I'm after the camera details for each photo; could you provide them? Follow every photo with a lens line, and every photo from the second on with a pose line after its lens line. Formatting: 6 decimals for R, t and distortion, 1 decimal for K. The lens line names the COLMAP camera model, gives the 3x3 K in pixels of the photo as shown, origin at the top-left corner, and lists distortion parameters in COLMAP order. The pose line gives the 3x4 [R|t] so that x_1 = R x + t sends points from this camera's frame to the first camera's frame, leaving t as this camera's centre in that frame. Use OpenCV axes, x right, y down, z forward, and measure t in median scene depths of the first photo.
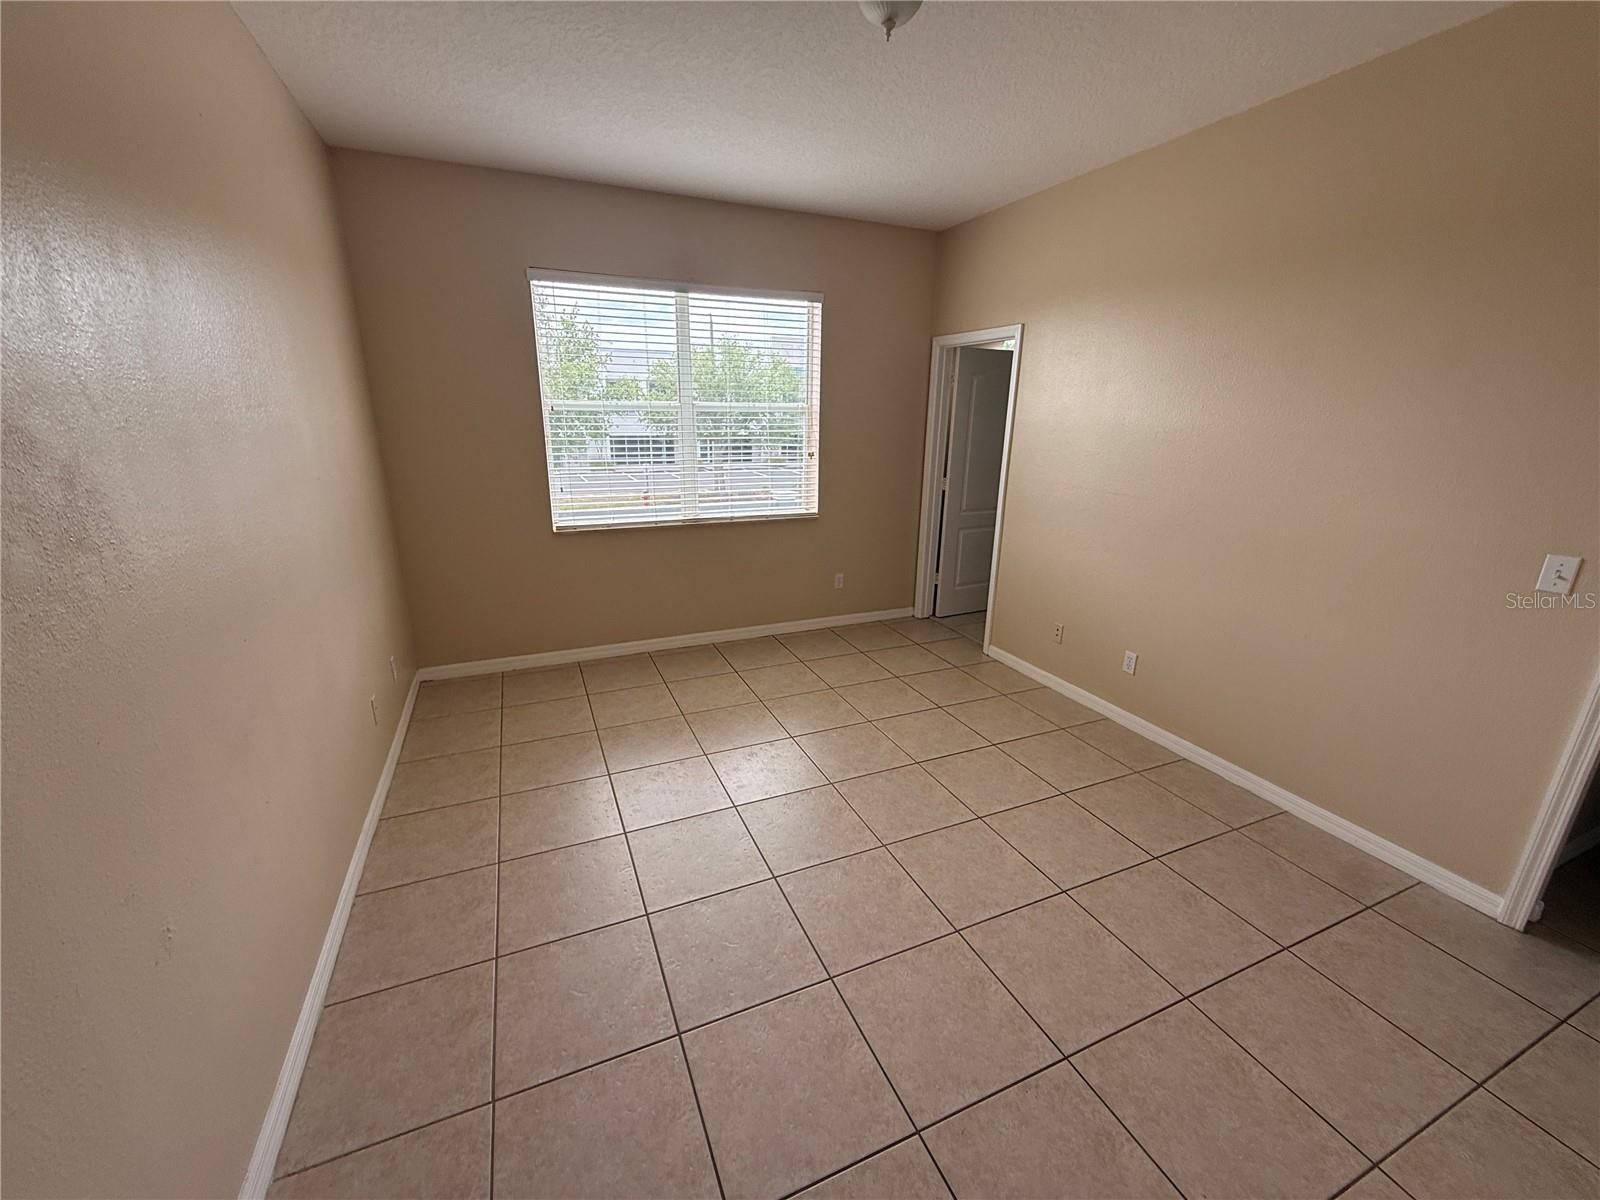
lens RADIAL K [[639.2, 0, 796.2], [0, 639.2, 605.0], [0, 0, 1]] dist [-0.000697, 0.000130]
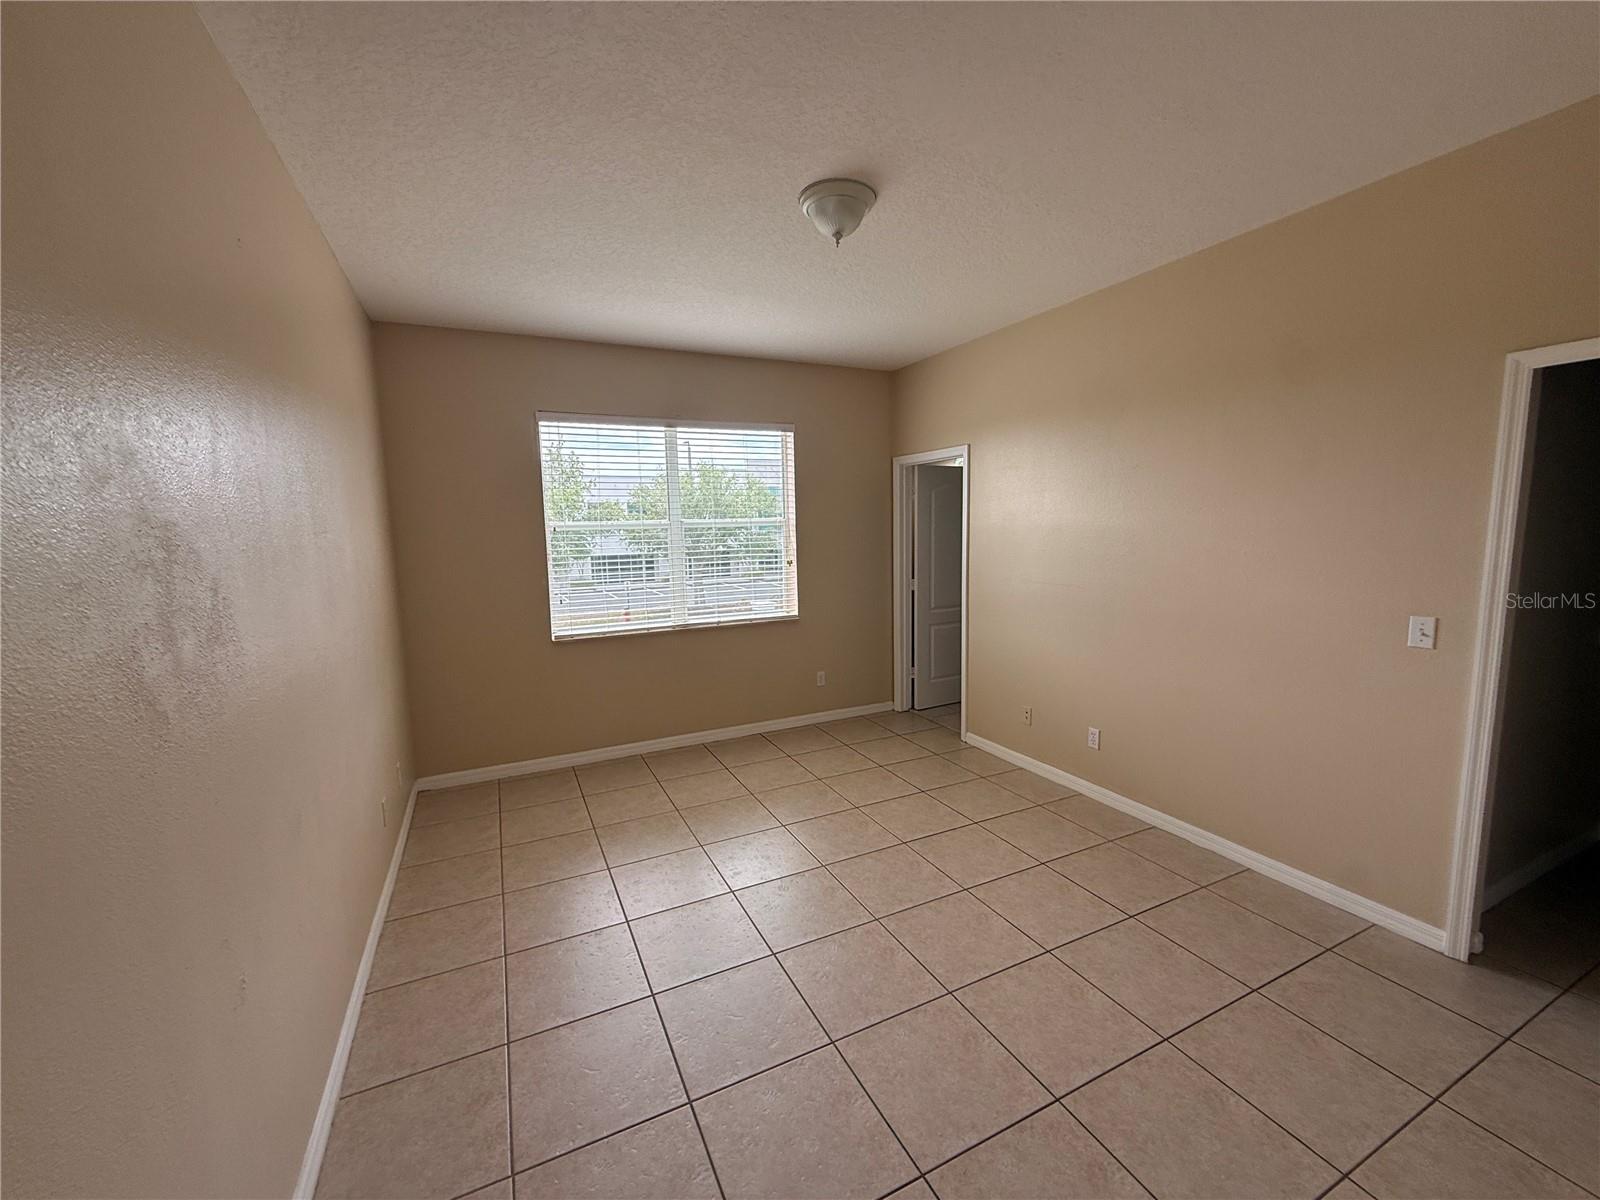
lens RADIAL K [[639.2, 0, 799.5], [0, 639.2, 608.4], [0, 0, 1]] dist [-0.000697, 0.000130]
pose [[0.998465, -0.039223, 0.039112, -0.009902], [0.045193, 0.985126, -0.165782, 0.040879], [-0.032028, 0.167295, 0.985386, -0.110779]]
